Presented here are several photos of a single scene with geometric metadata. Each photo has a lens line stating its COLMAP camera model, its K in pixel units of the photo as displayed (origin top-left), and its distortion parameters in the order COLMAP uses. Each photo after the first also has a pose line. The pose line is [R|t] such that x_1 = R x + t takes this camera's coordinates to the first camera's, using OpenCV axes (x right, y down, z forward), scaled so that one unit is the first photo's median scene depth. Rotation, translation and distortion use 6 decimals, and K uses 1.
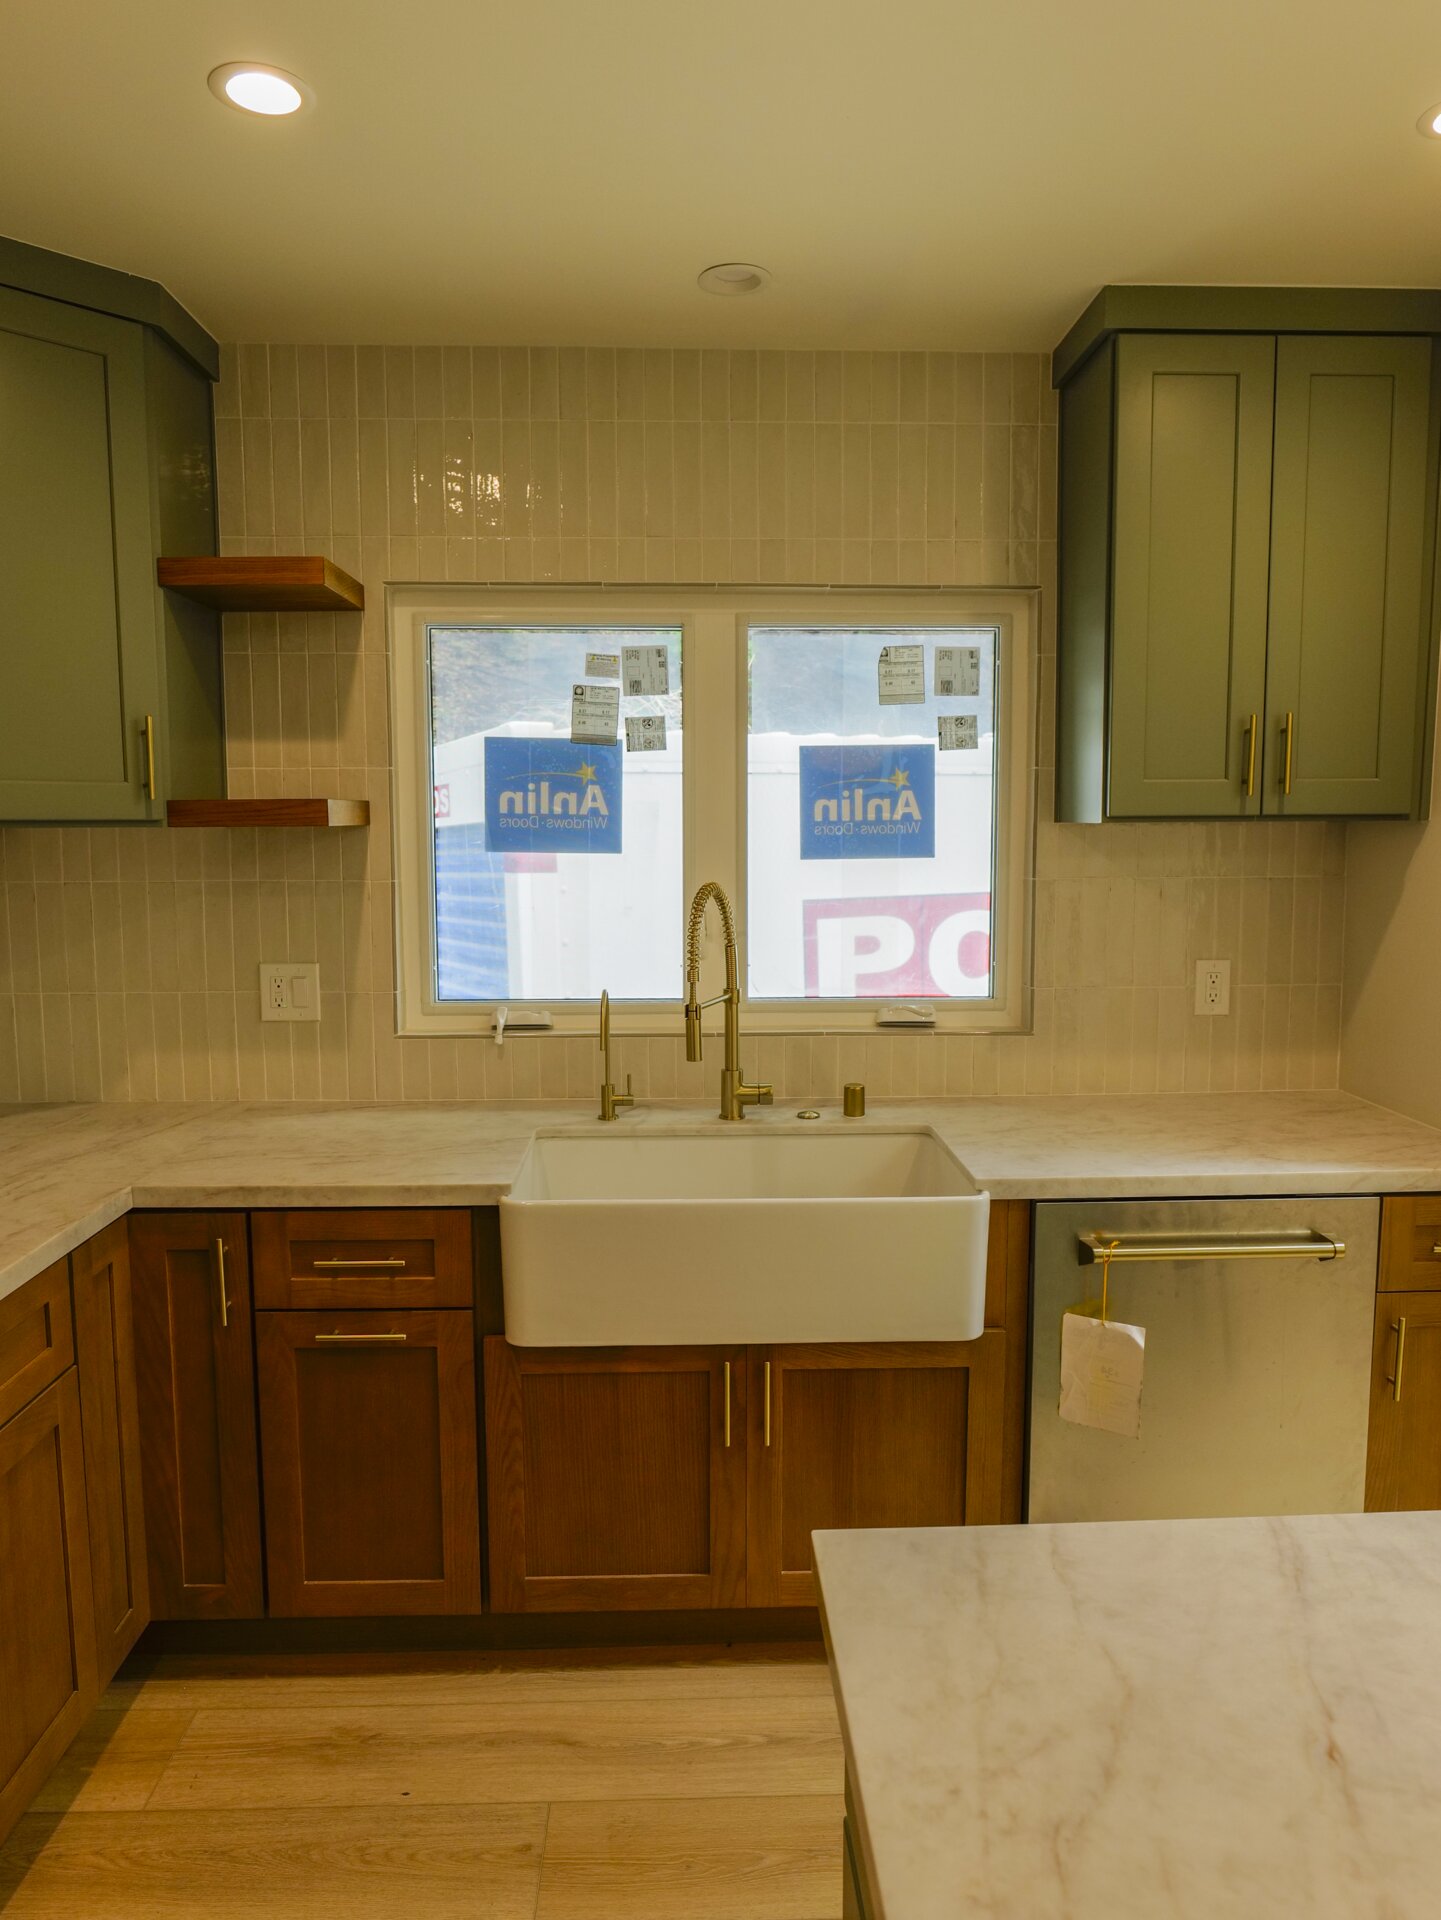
lens RADIAL K [[1284.1, 0, 722.7], [0, 1284.1, 961.4], [0, 0, 1]] dist [-0.032952, 0.025833]
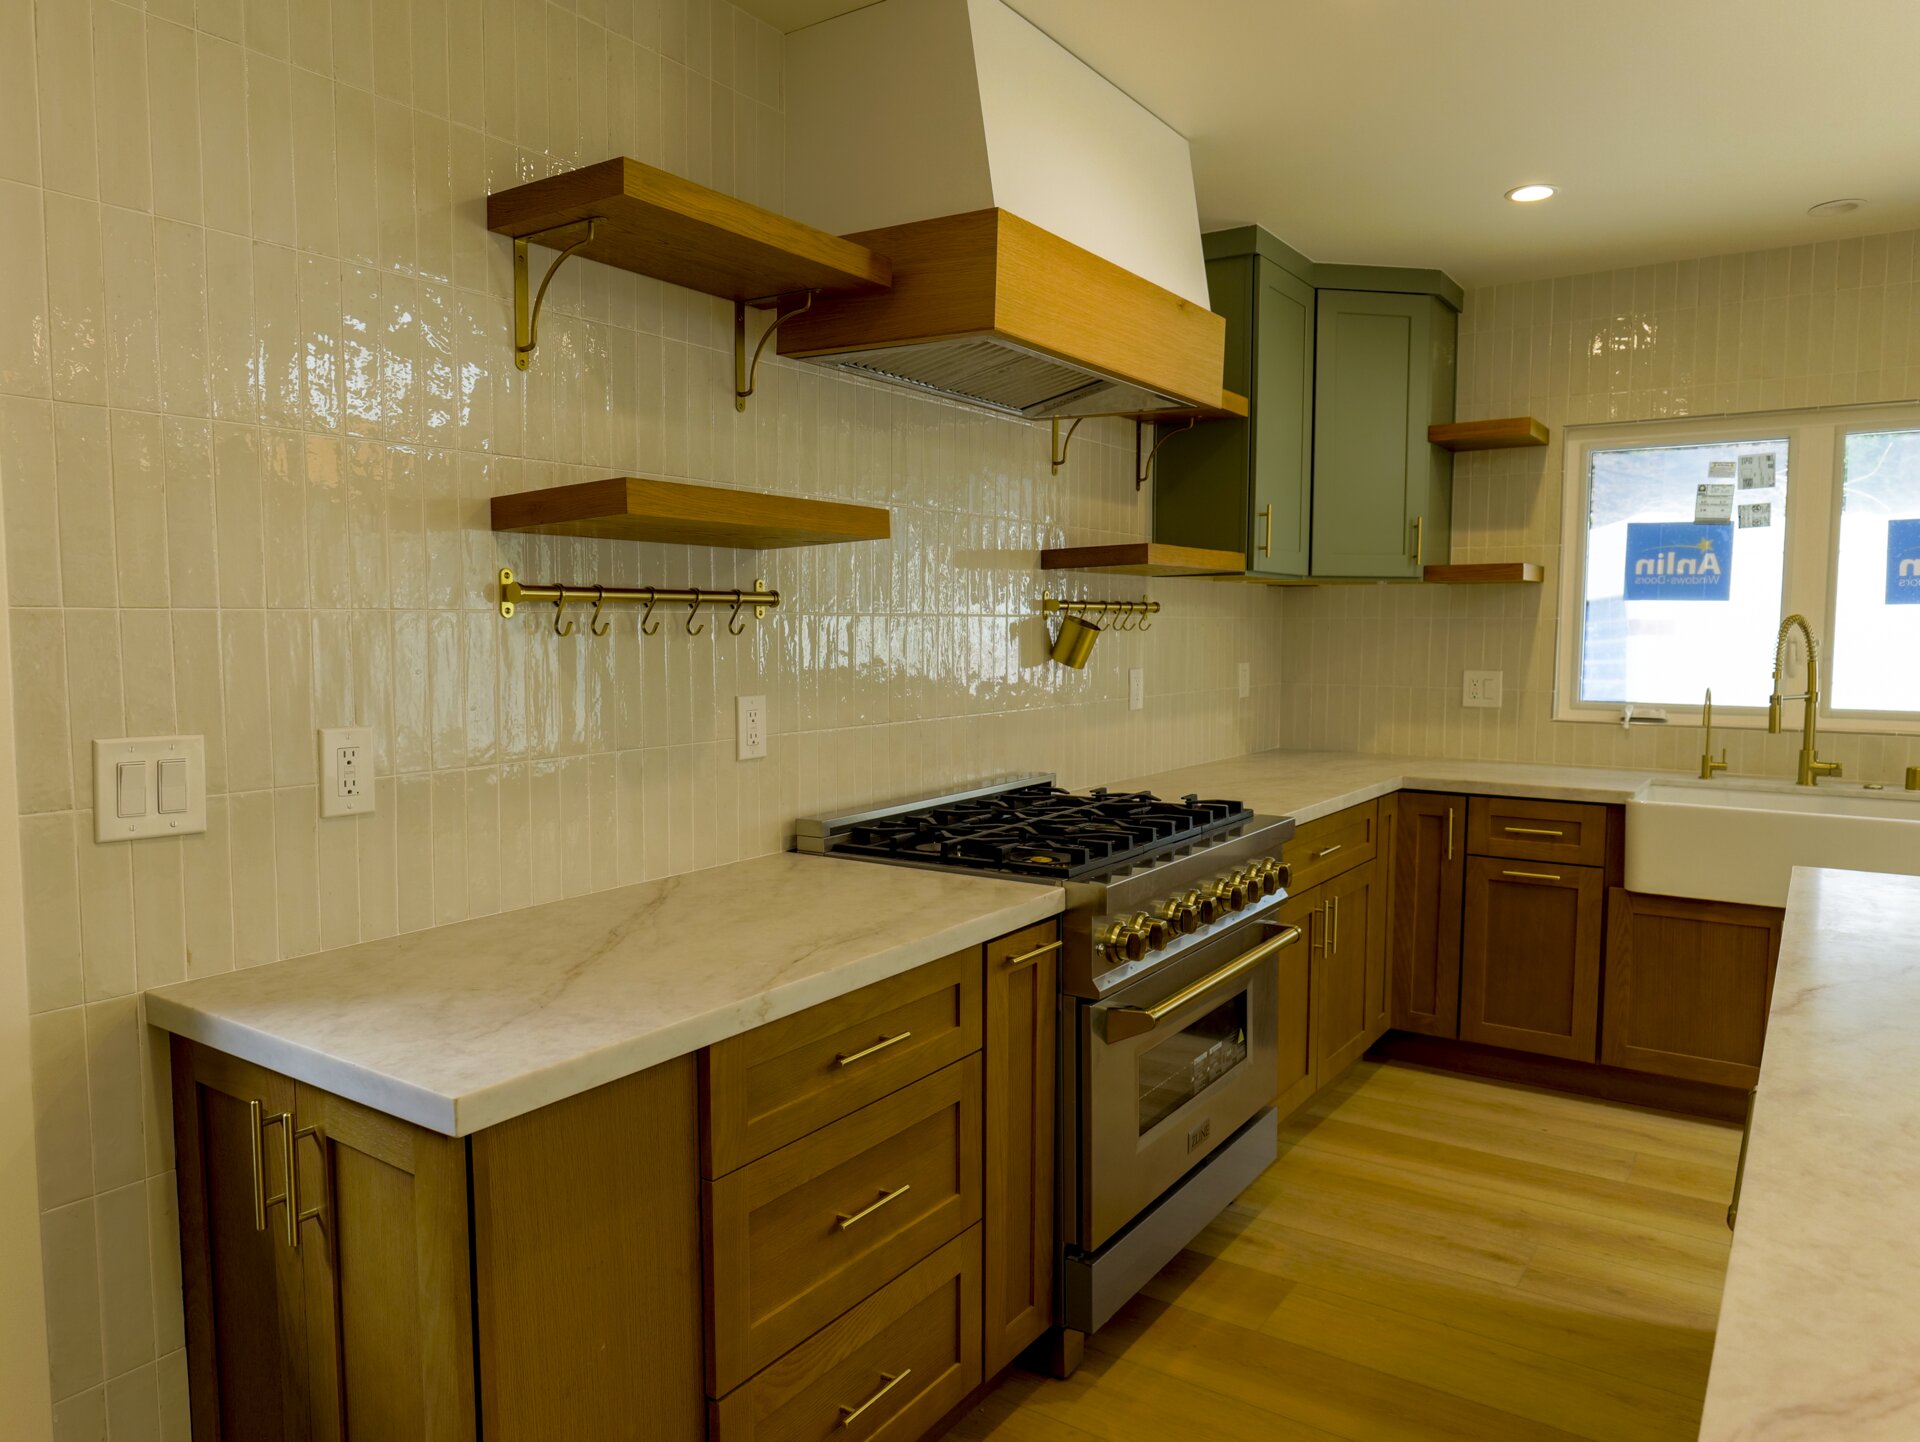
lens RADIAL K [[1284.1, 0, 960.5], [0, 1284.1, 727.8], [0, 0, 1]] dist [-0.032952, 0.025833]
pose [[0.804216, 0.050090, -0.592222, 0.083966], [-0.067745, 0.997674, -0.007612, 0.133835], [0.590463, 0.046242, 0.805739, -0.677711]]
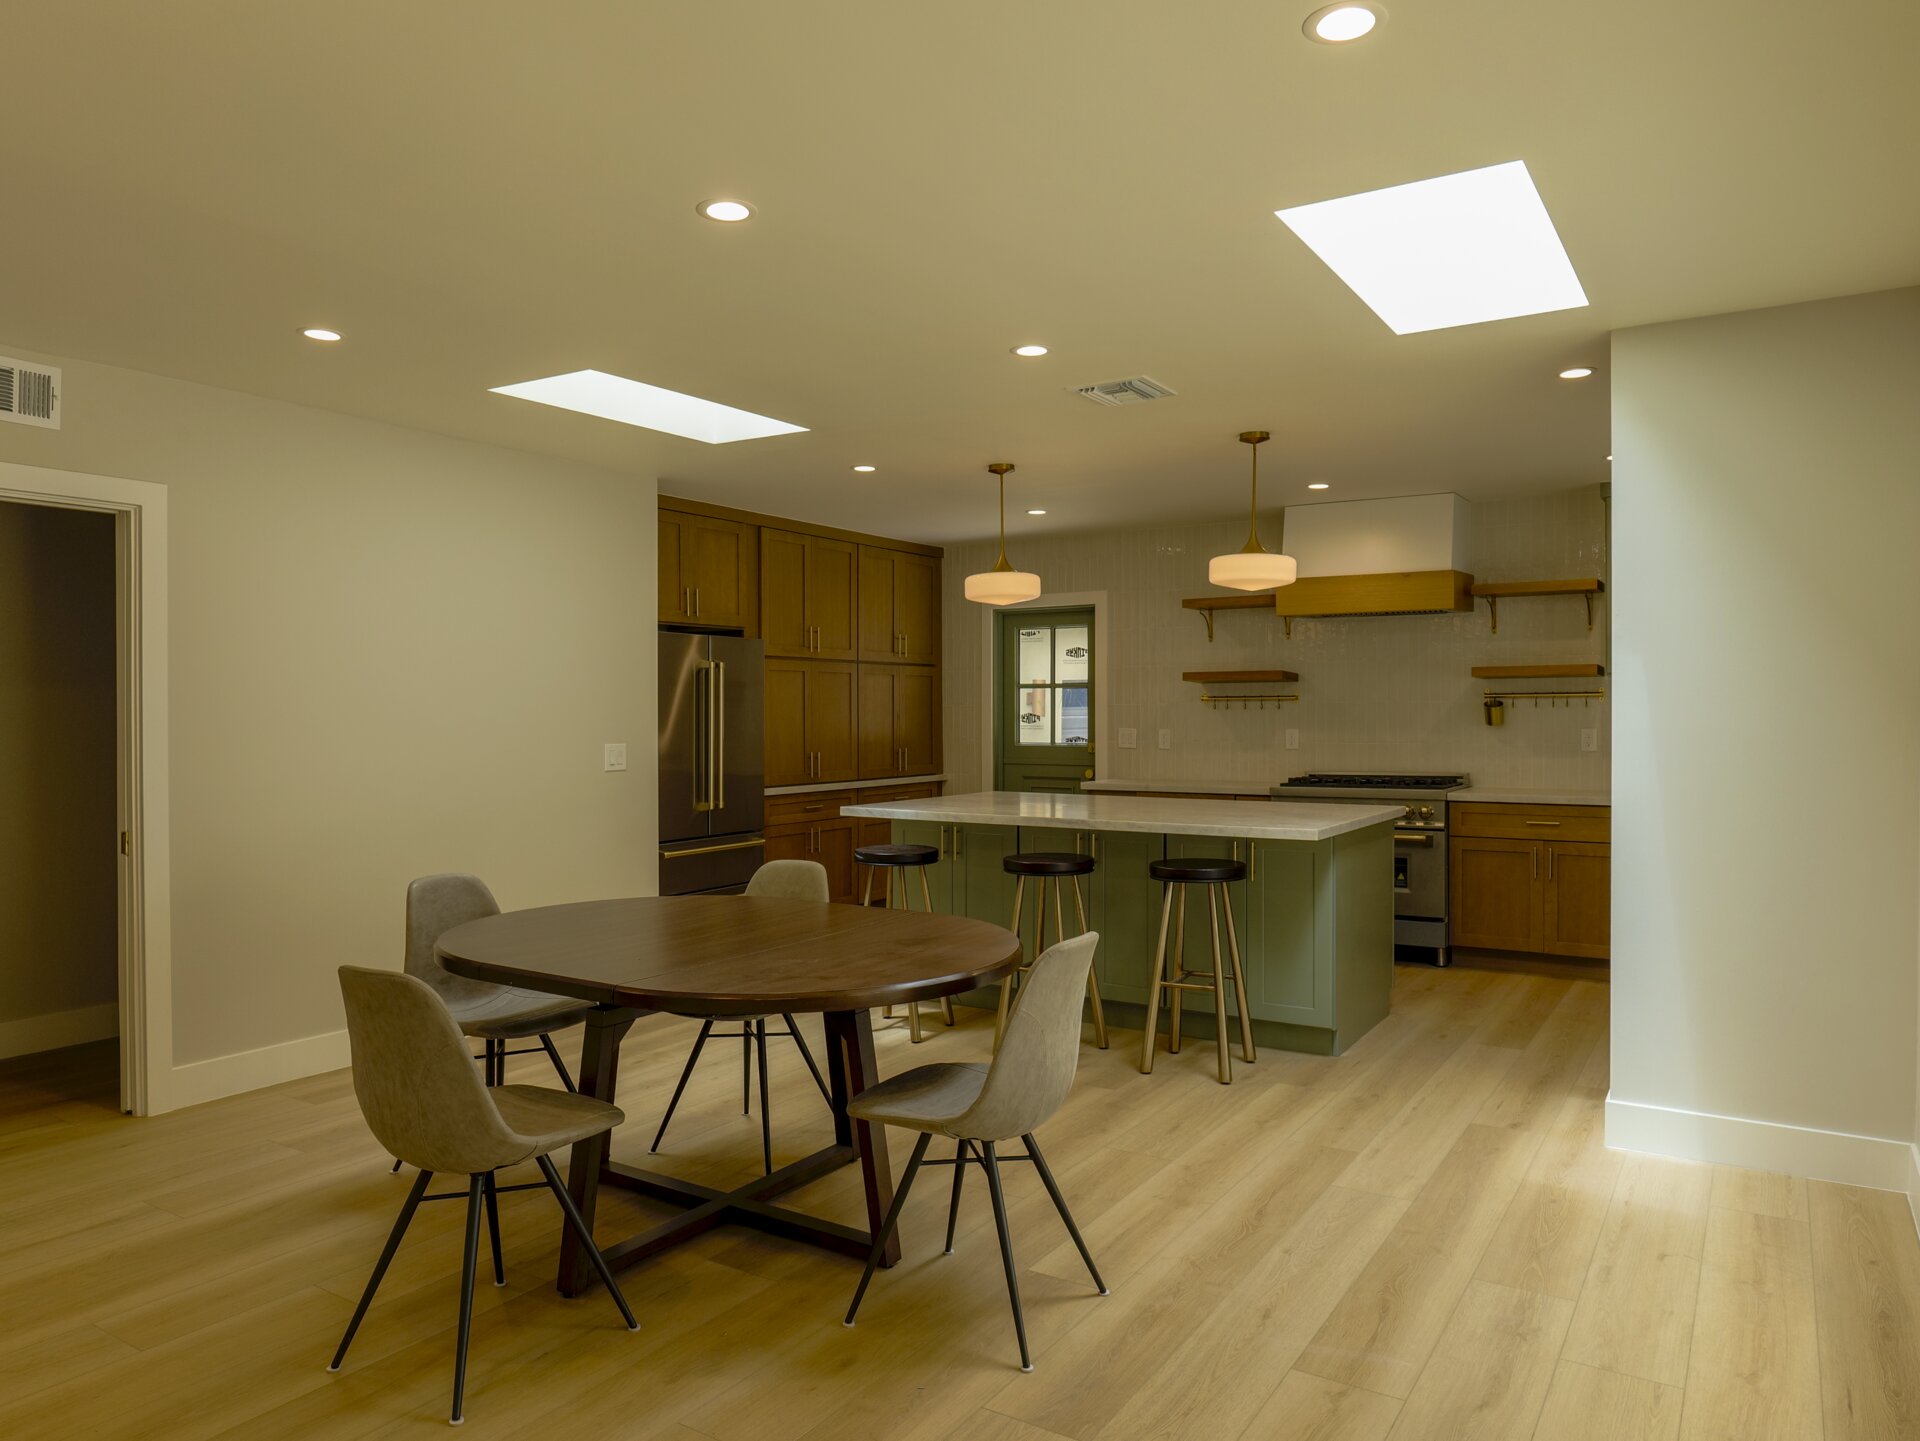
lens RADIAL K [[1284.1, 0, 960.5], [0, 1284.1, 727.3], [0, 0, 1]] dist [-0.032952, 0.025833]
pose [[-0.573091, 0.013769, -0.819376, 2.505953], [-0.087623, 0.993097, 0.077974, -0.077259], [0.814794, 0.116482, -0.567929, 1.269523]]
